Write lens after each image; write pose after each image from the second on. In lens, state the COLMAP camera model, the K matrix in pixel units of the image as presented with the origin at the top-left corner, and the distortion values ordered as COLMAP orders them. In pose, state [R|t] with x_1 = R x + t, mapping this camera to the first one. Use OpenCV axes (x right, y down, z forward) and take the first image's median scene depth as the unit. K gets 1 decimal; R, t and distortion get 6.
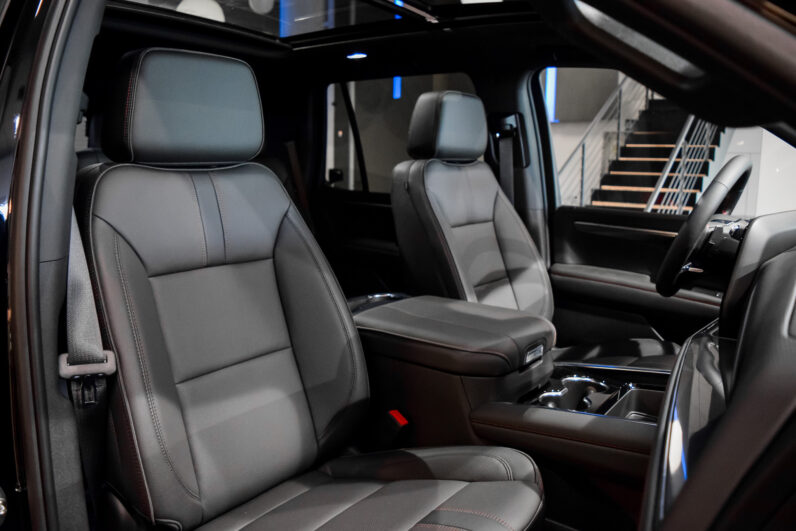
lens RADIAL K [[625.3, 0, 396.5], [0, 625.3, 264.4], [0, 0, 1]] dist [-0.100986, 0.033460]
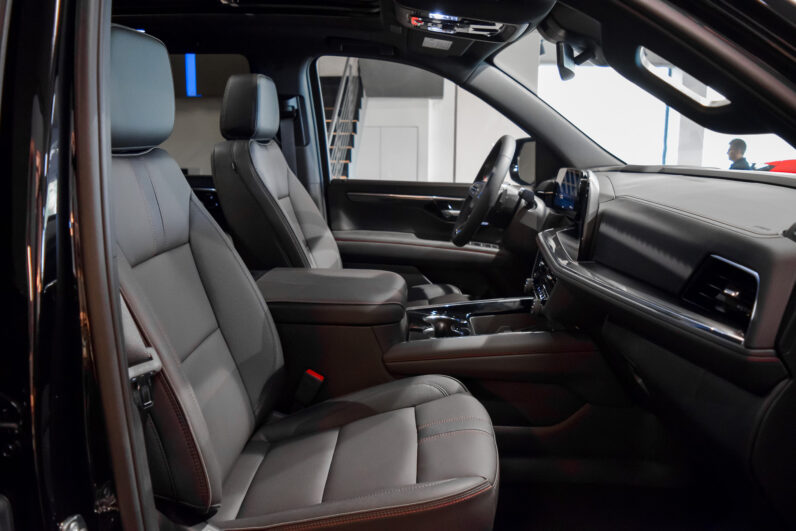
lens RADIAL K [[625.3, 0, 395.9], [0, 625.3, 265.0], [0, 0, 1]] dist [-0.100986, 0.033460]
pose [[0.828313, -0.113171, 0.548716, -0.322908], [0.090232, 0.993548, 0.068708, -0.008617], [-0.552951, -0.007400, 0.833181, -0.003566]]
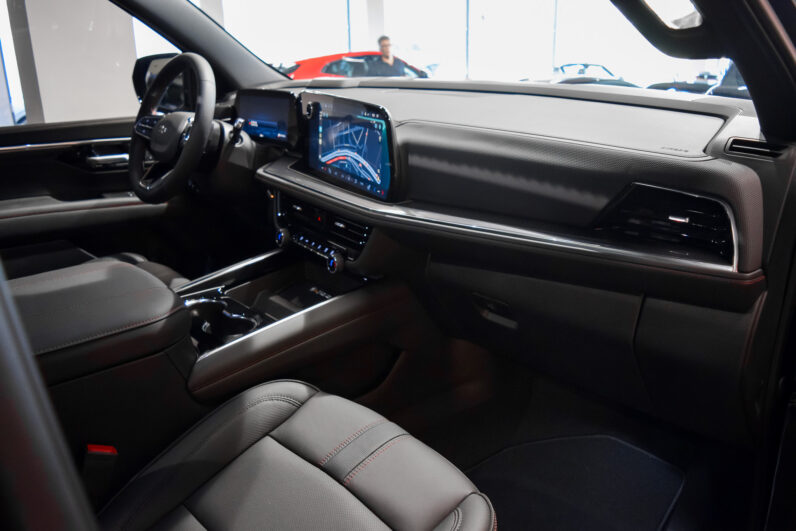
lens RADIAL K [[625.3, 0, 399.1], [0, 625.3, 265.6], [0, 0, 1]] dist [-0.100986, 0.033460]
pose [[0.205499, -0.342069, 0.916929, -0.346629], [0.167034, 0.935437, 0.311539, -0.080518], [-0.964298, 0.089138, 0.249369, 0.327573]]
